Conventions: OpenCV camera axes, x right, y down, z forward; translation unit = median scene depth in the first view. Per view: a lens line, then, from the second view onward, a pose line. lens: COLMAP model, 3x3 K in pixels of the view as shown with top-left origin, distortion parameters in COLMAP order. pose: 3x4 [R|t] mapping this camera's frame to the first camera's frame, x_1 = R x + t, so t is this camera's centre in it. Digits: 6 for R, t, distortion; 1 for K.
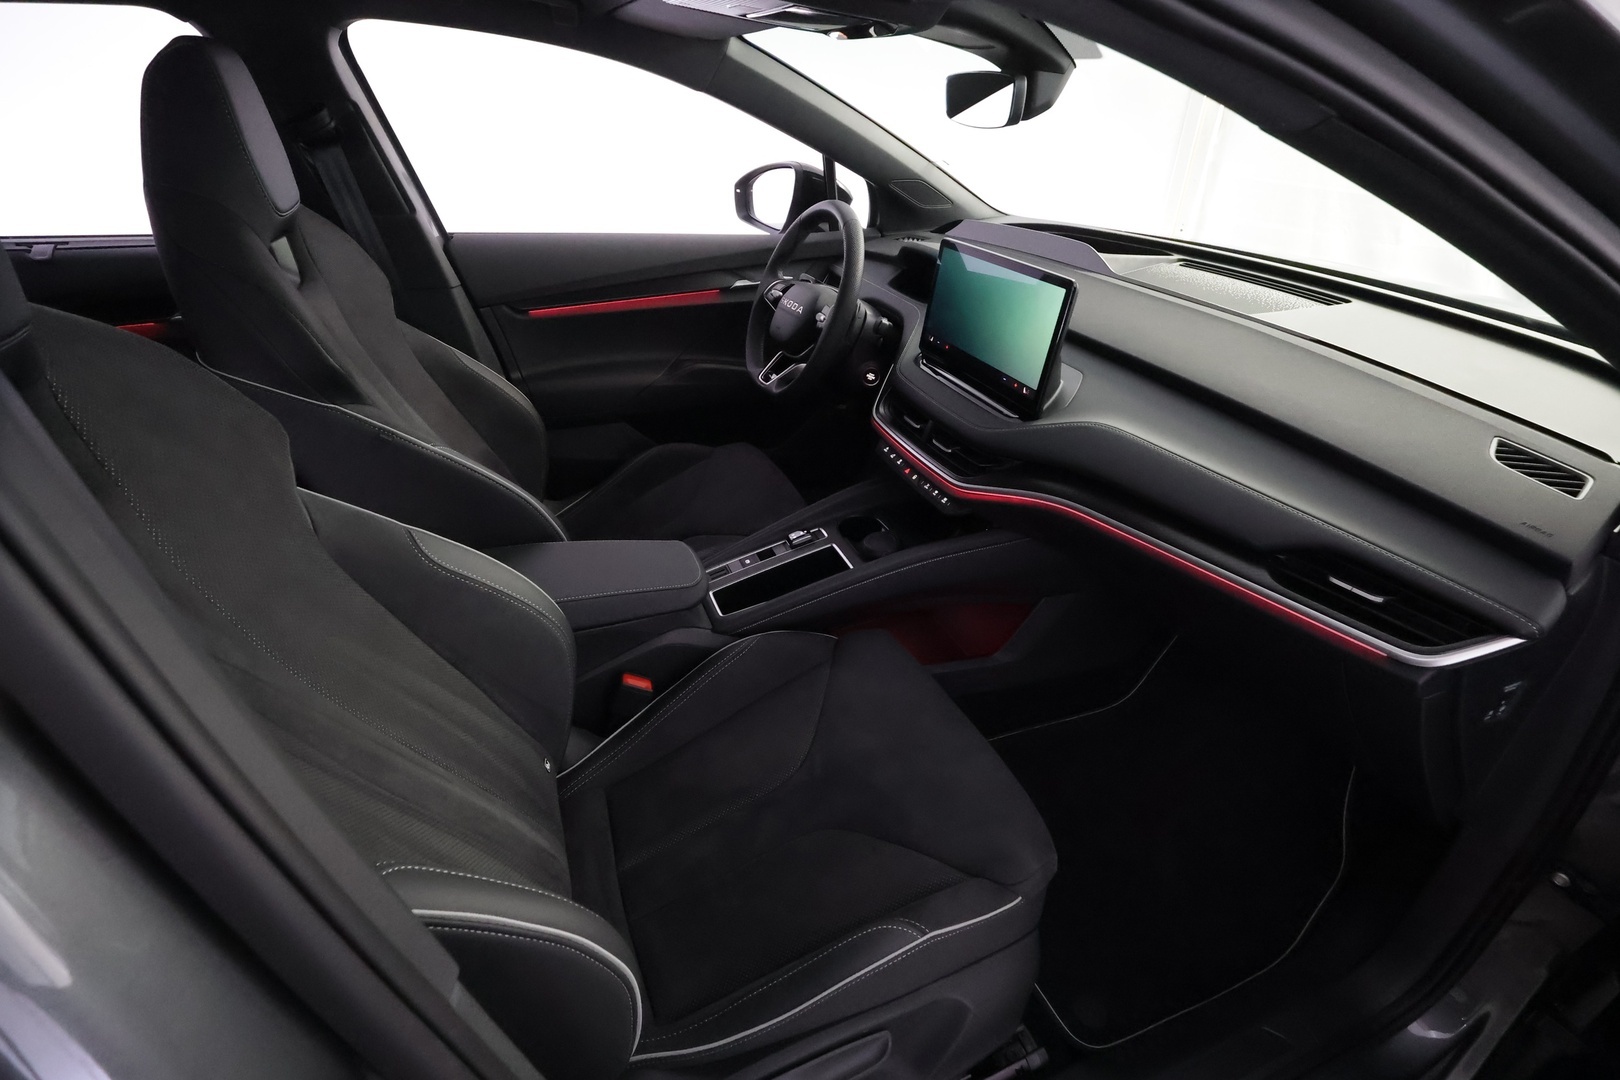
lens RADIAL K [[748.3, 0, 799.9], [0, 748.3, 544.5], [0, 0, 1]] dist [-0.001005, 0.000978]
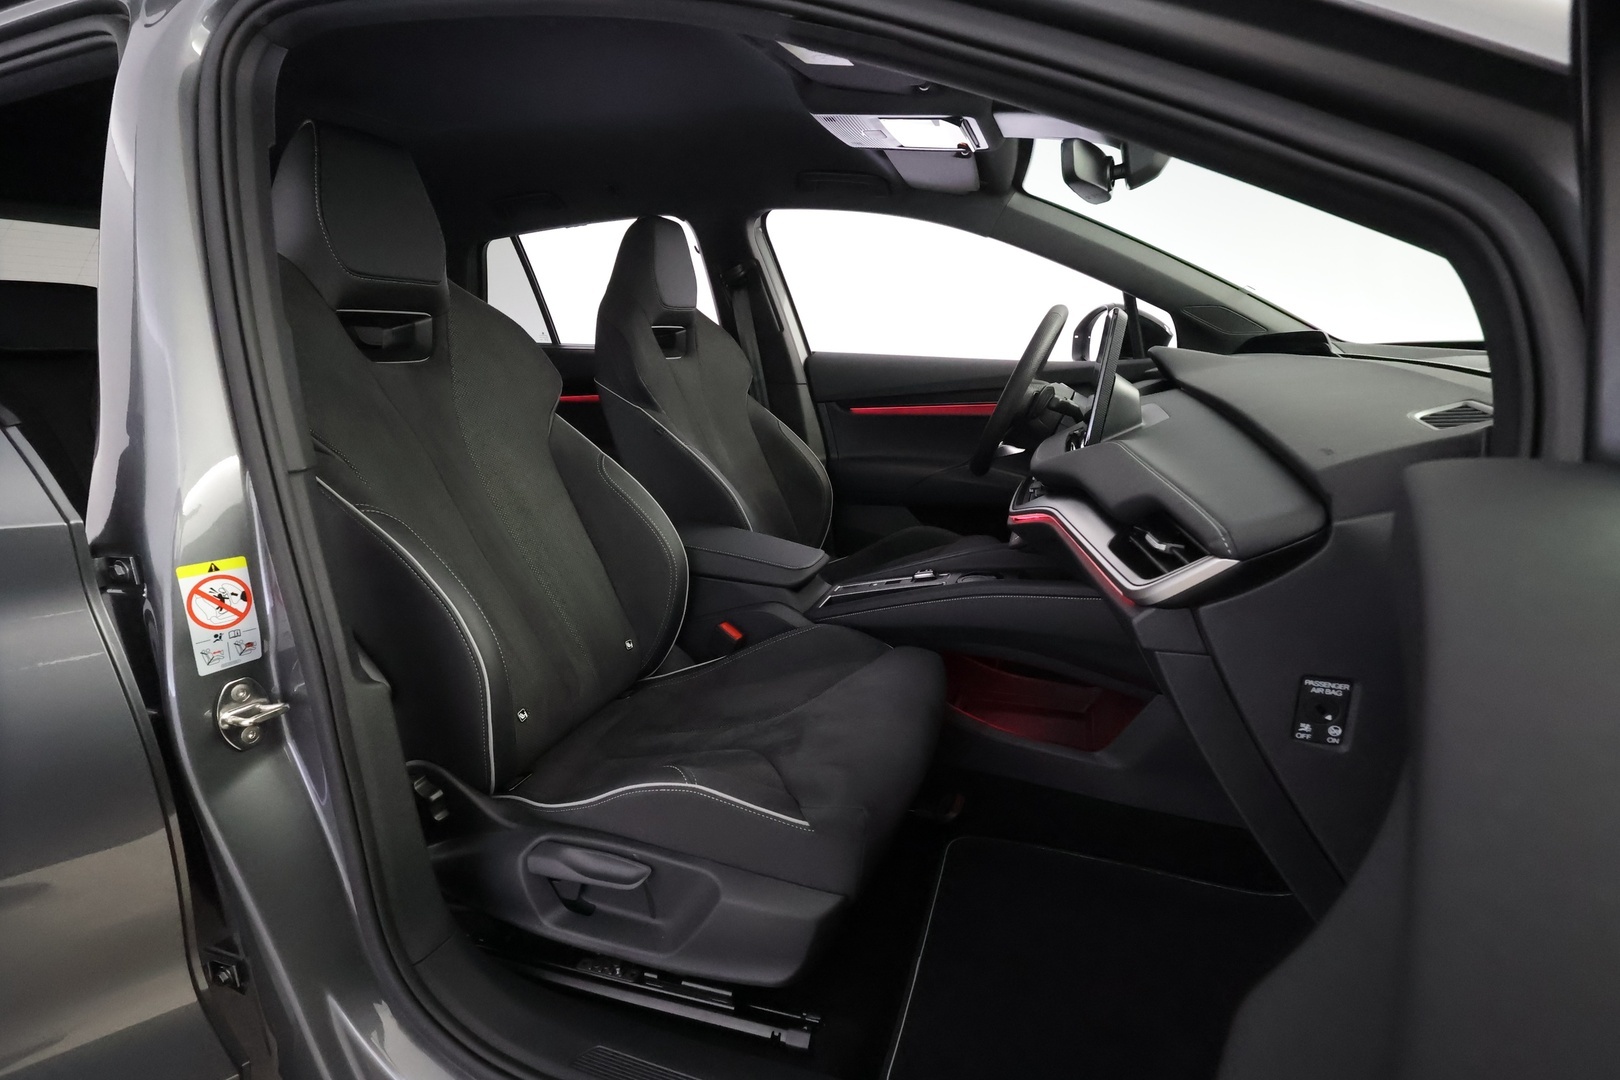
lens RADIAL K [[748.3, 0, 809.6], [0, 748.3, 542.2], [0, 0, 1]] dist [-0.001005, 0.000978]
pose [[0.756985, 0.144731, -0.637203, 0.540130], [-0.322824, 0.930677, -0.172118, 0.181914], [0.568119, 0.335995, 0.751231, 0.079304]]
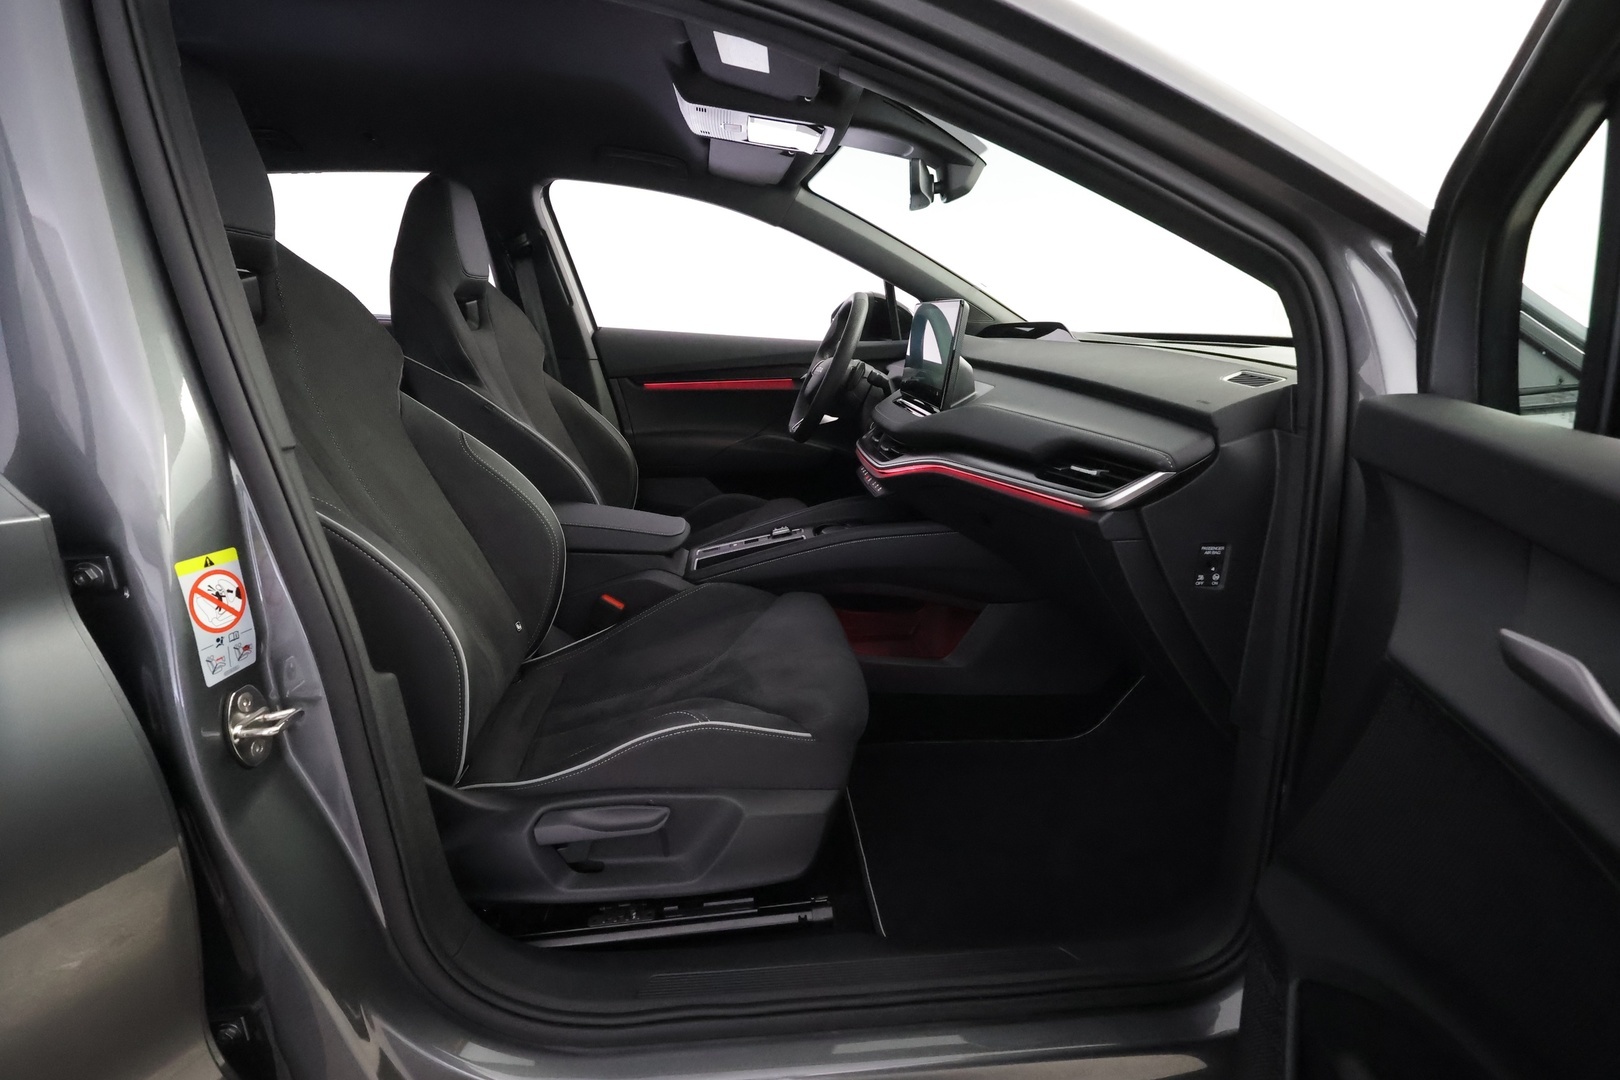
lens RADIAL K [[748.3, 0, 806.2], [0, 748.3, 545.7], [0, 0, 1]] dist [-0.001005, 0.000978]
pose [[0.959292, 0.082253, -0.270173, 0.357068], [-0.150770, 0.958072, -0.243651, 0.293125], [0.238804, 0.274467, 0.931472, -0.103094]]
